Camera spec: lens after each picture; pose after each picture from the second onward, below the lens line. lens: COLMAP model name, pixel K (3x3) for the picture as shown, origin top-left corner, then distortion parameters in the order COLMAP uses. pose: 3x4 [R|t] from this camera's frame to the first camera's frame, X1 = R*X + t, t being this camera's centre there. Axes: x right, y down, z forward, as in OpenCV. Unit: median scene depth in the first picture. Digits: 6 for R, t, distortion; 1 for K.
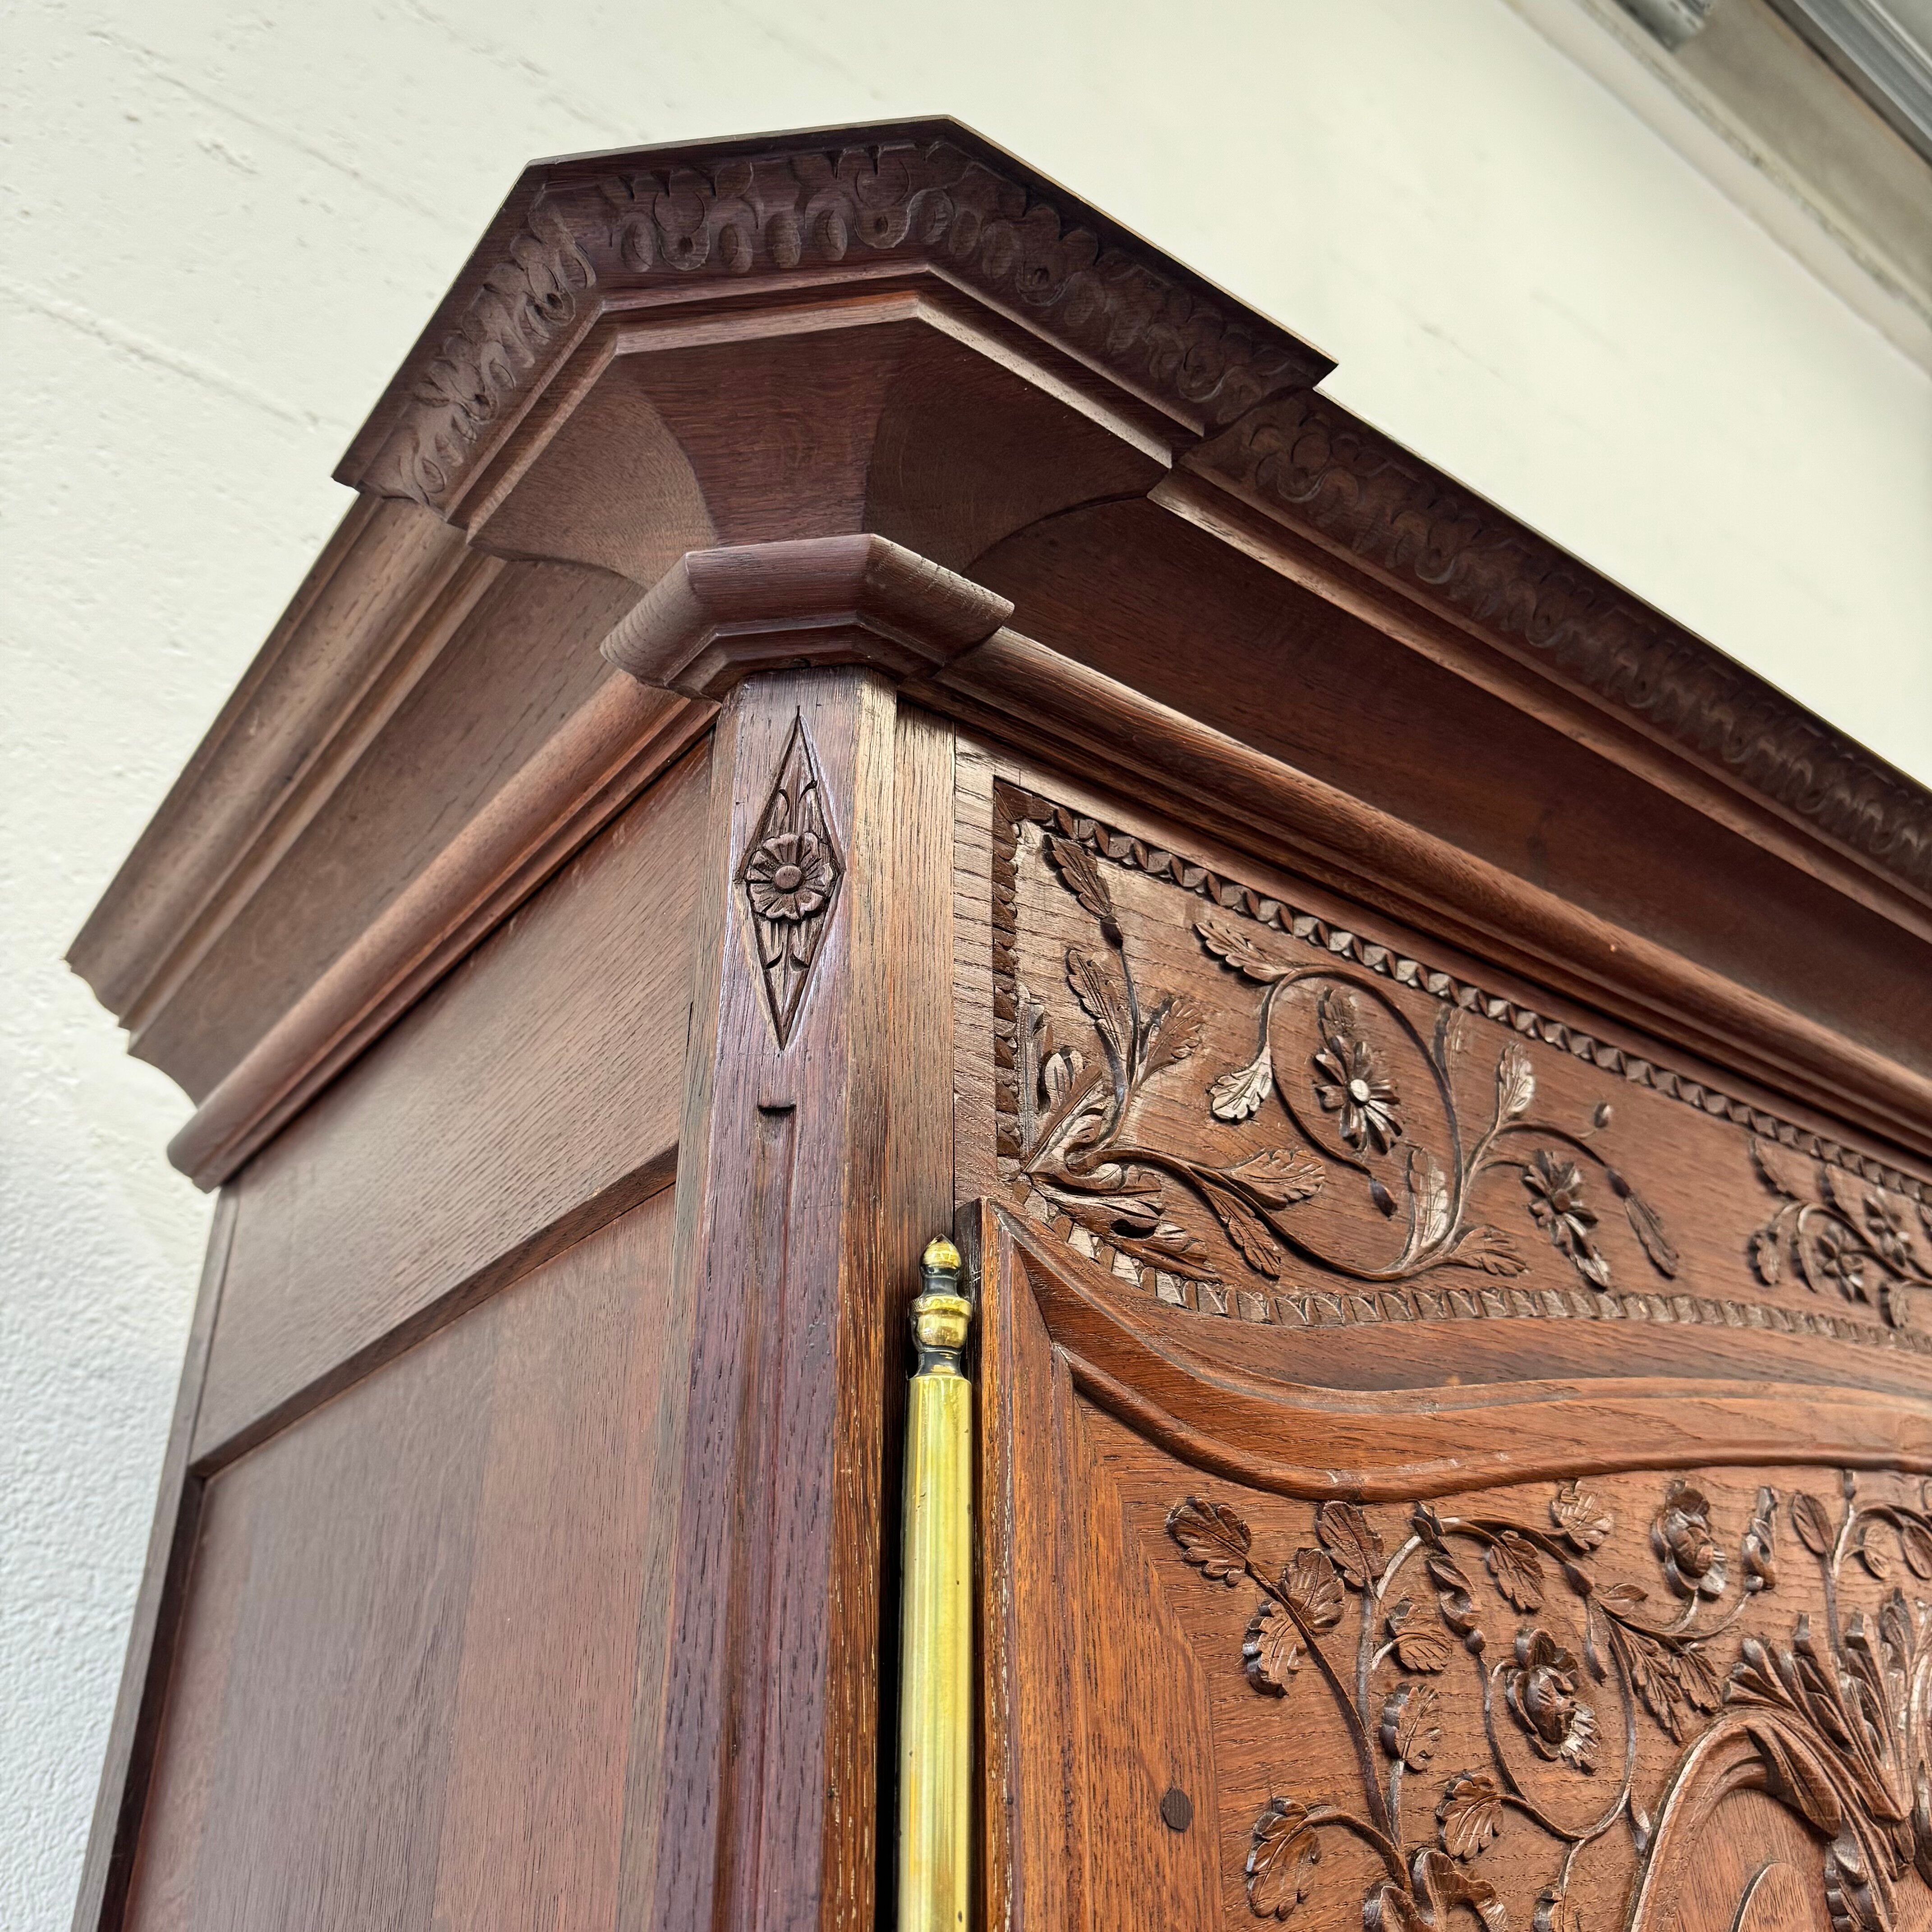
lens RADIAL K [[1797.2, 0, 958.3], [0, 1797.2, 965.8], [0, 0, 1]] dist [0.136035, -0.245285]
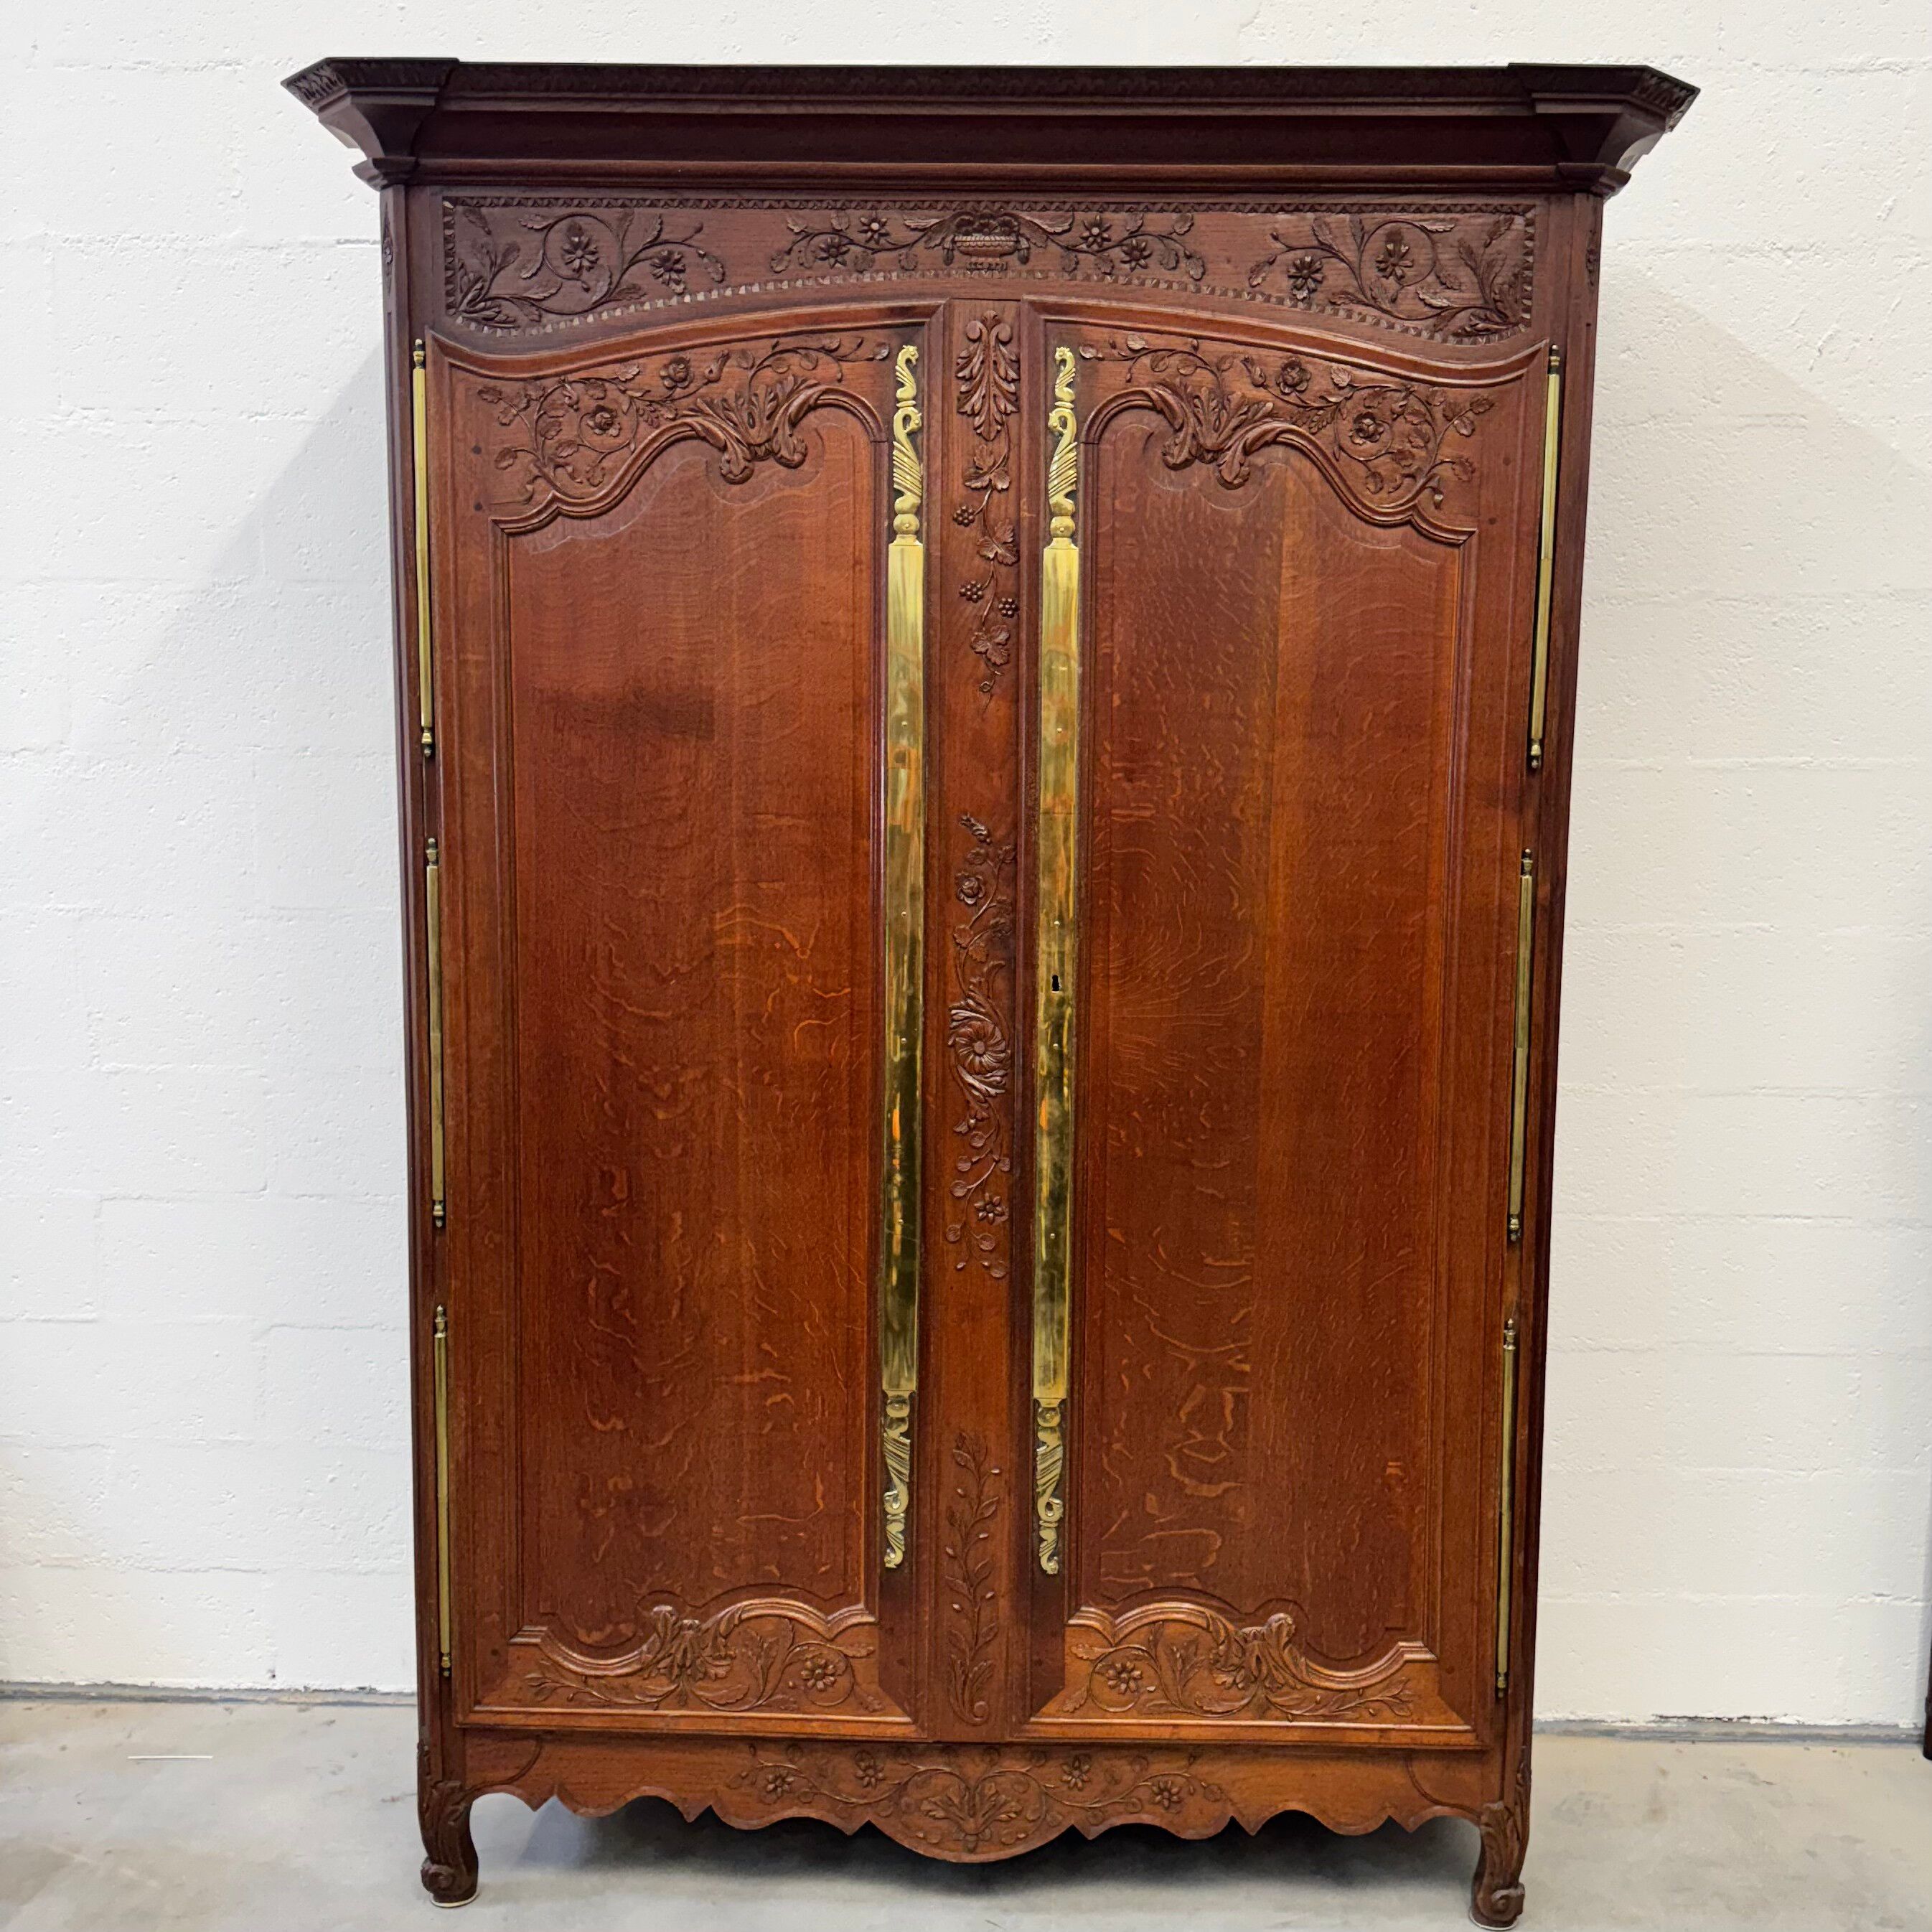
lens RADIAL K [[1979.3, 0, 1091.5], [0, 1979.3, 1024.5], [0, 0, 1]] dist [0.193811, -0.416097]
pose [[0.790926, 0.090314, -0.605211, 3.946772], [0.288660, 0.817016, 0.499159, -0.426091], [0.539548, -0.569498, 0.620129, -1.945633]]
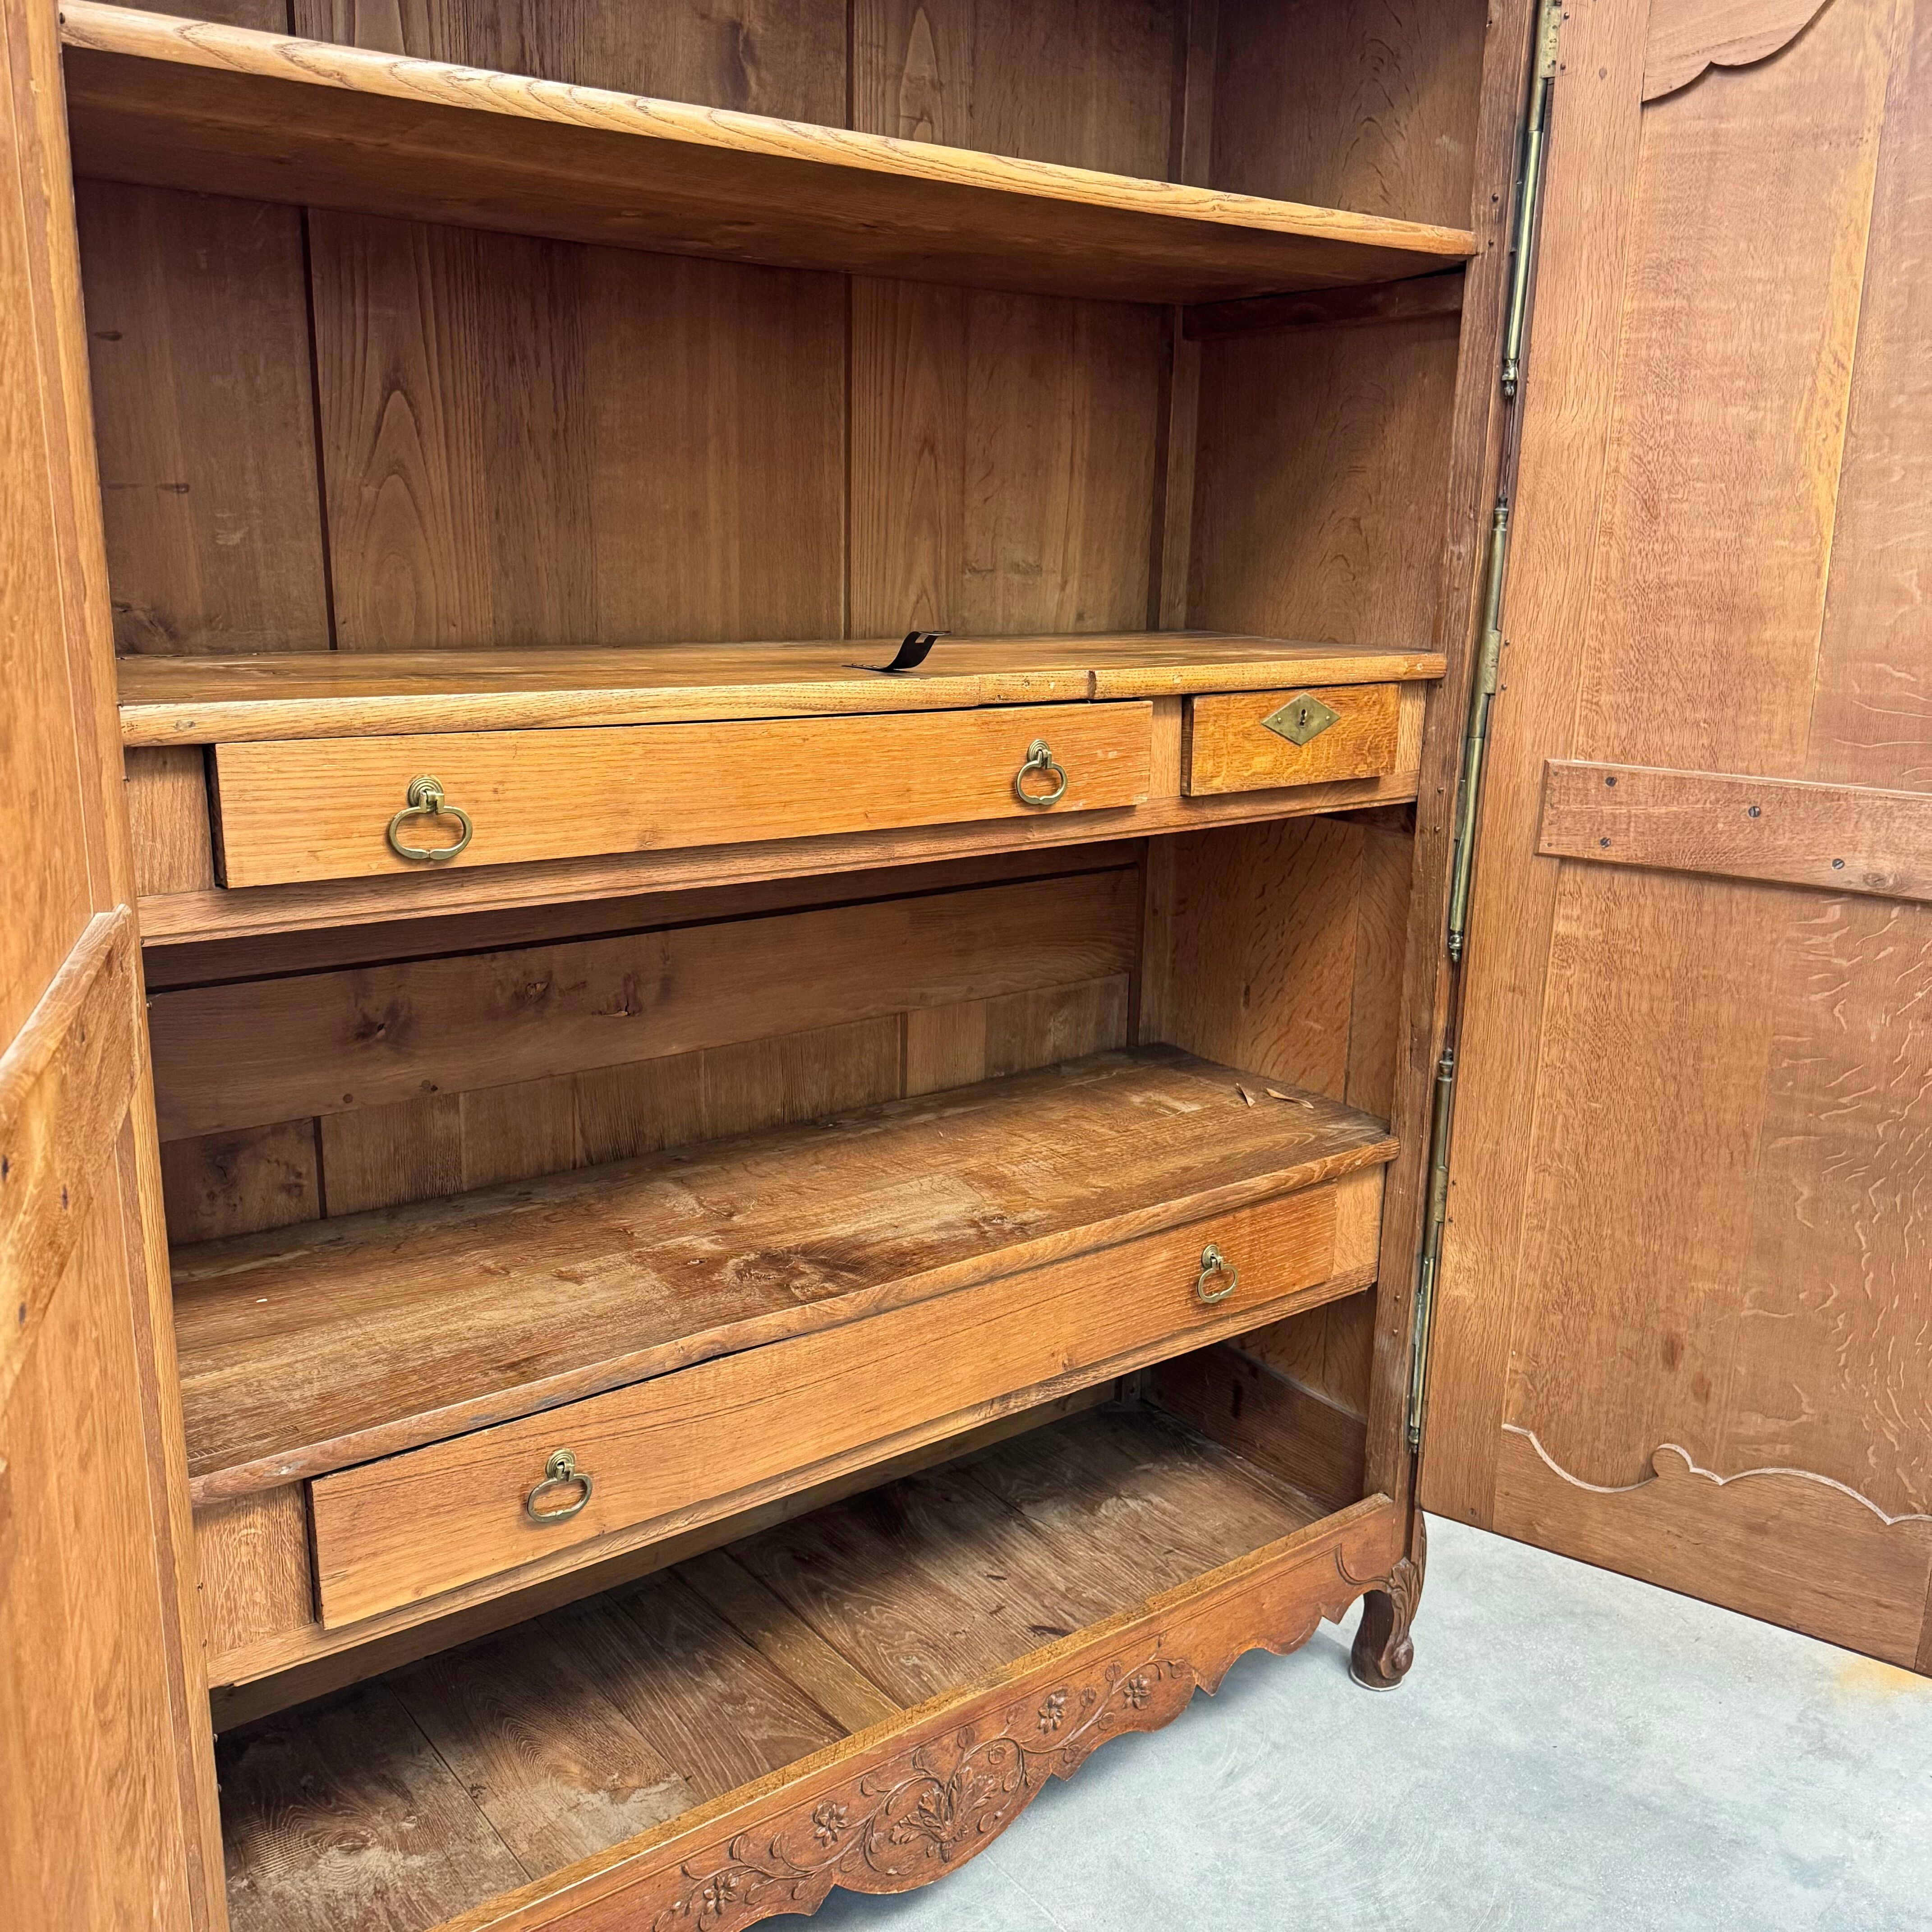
lens RADIAL K [[1789.1, 0, 974.6], [0, 1789.1, 977.0], [0, 0, 1]] dist [0.164616, -0.339750]
pose [[0.999622, 0.020080, 0.018783, 0.933904], [-0.027494, 0.721246, 0.692133, 0.084786], [0.000351, -0.692388, 0.721525, -1.503034]]
